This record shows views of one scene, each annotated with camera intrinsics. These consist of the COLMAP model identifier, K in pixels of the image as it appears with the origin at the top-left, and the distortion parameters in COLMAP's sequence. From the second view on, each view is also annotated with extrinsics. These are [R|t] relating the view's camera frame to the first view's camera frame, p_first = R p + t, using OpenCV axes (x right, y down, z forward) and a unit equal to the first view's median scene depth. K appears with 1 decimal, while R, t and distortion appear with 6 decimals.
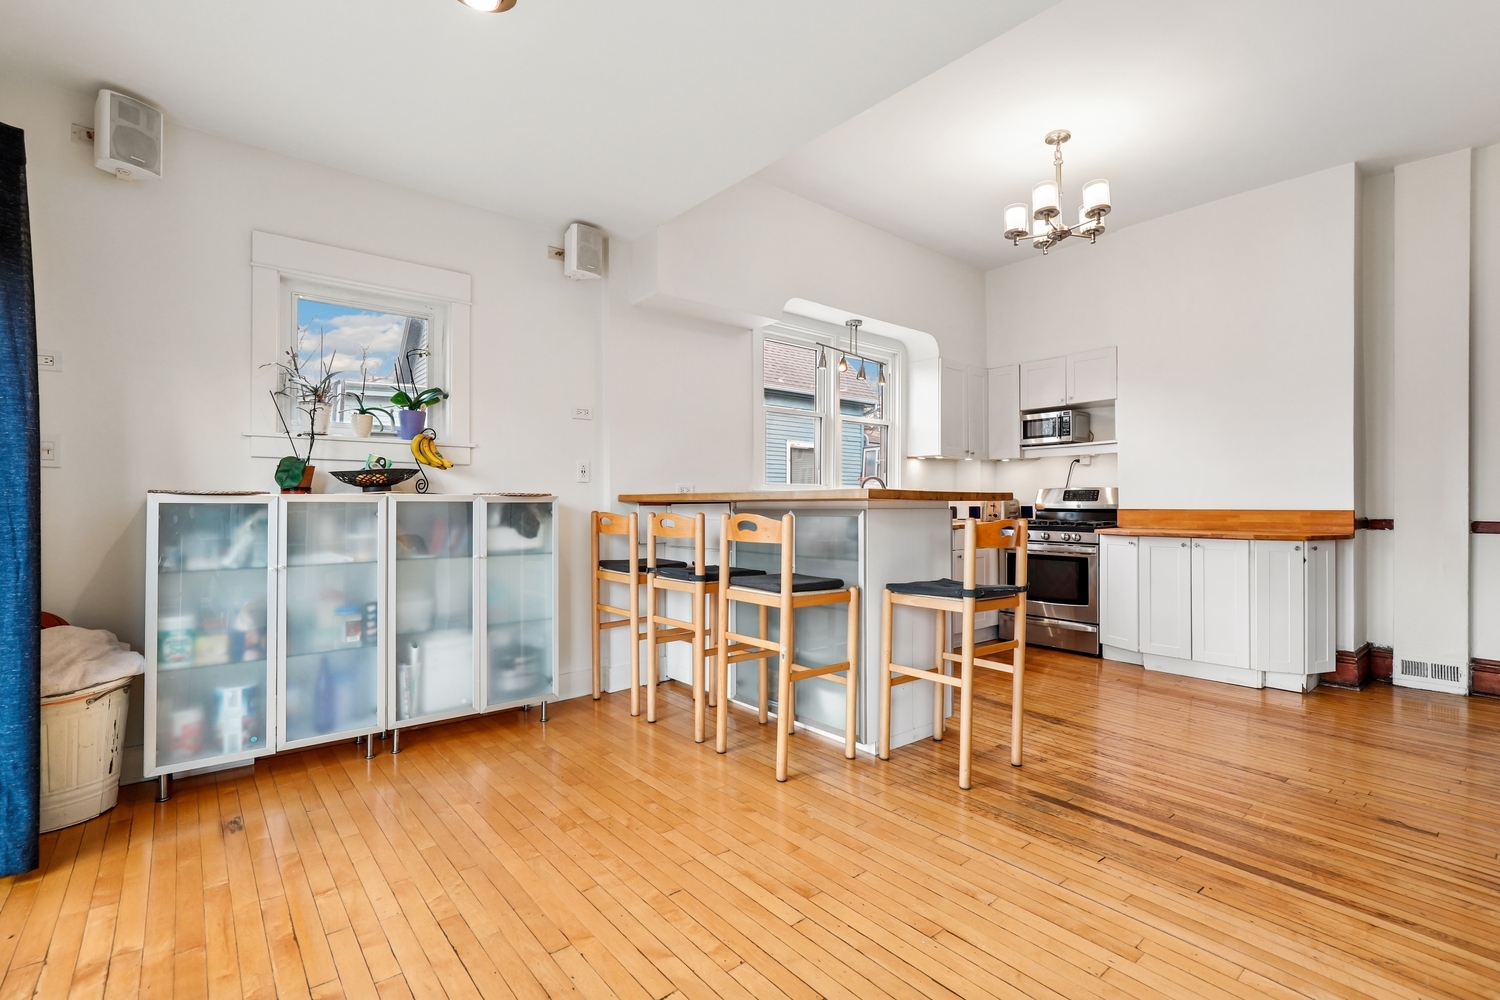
lens RADIAL K [[693.7, 0, 750.8], [0, 693.7, 503.2], [0, 0, 1]] dist [-0.012358, 0.004138]
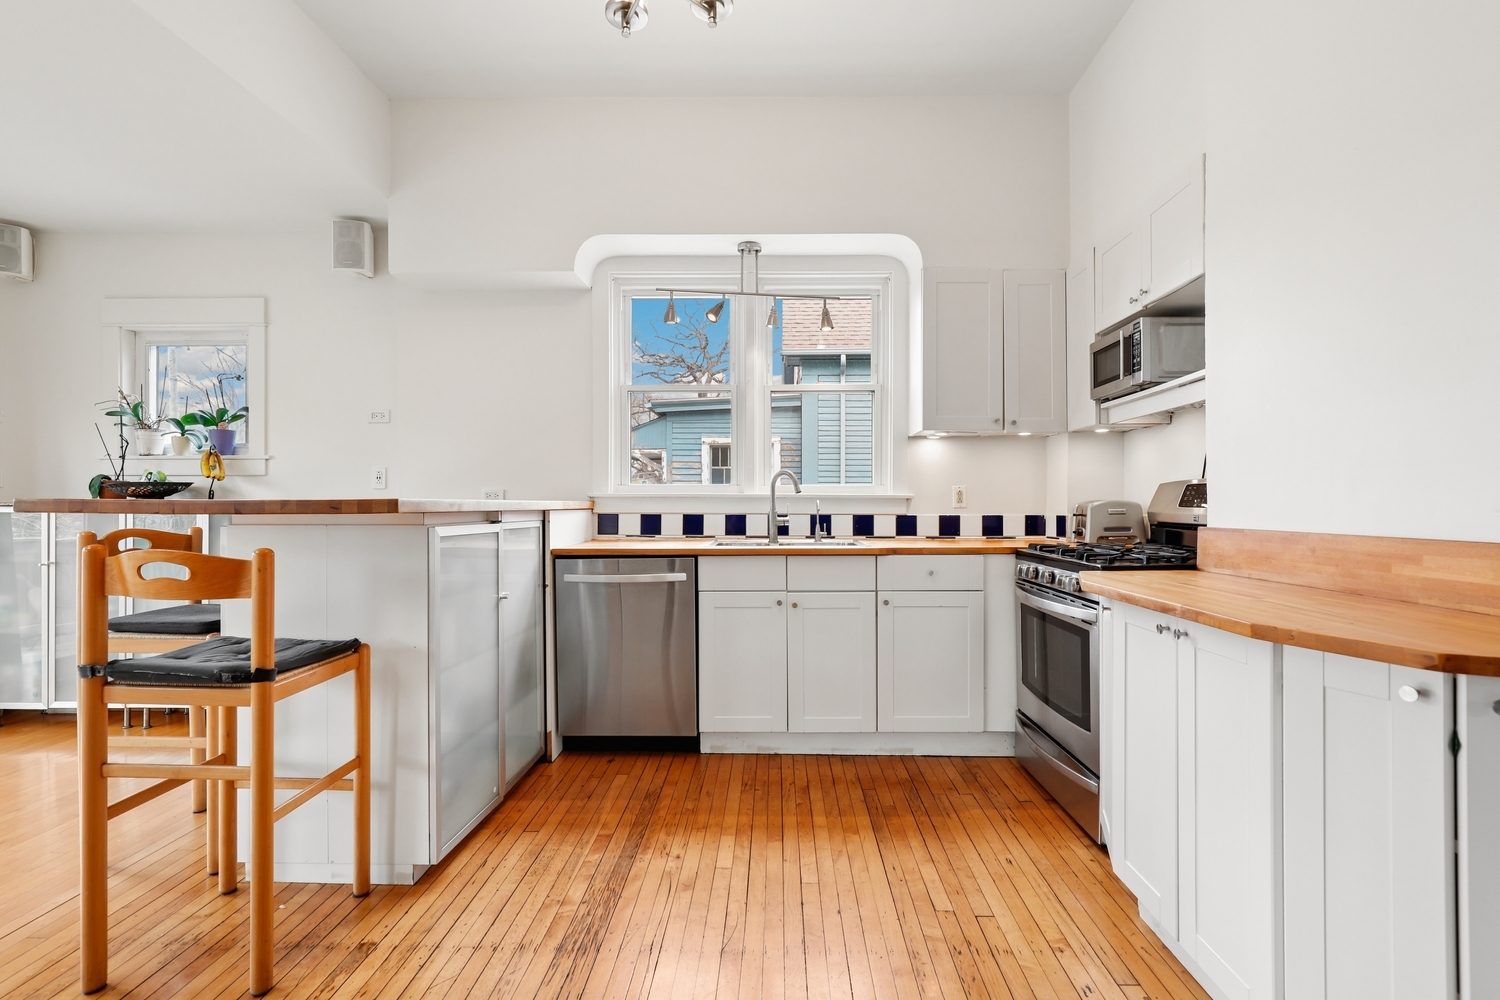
lens RADIAL K [[693.7, 0, 751.2], [0, 693.7, 498.3], [0, 0, 1]] dist [-0.012358, 0.004138]
pose [[0.748368, -0.005147, -0.663264, 0.869967], [0.004246, 0.999987, -0.002970, -0.012955], [0.663270, -0.000594, 0.748380, 0.700419]]
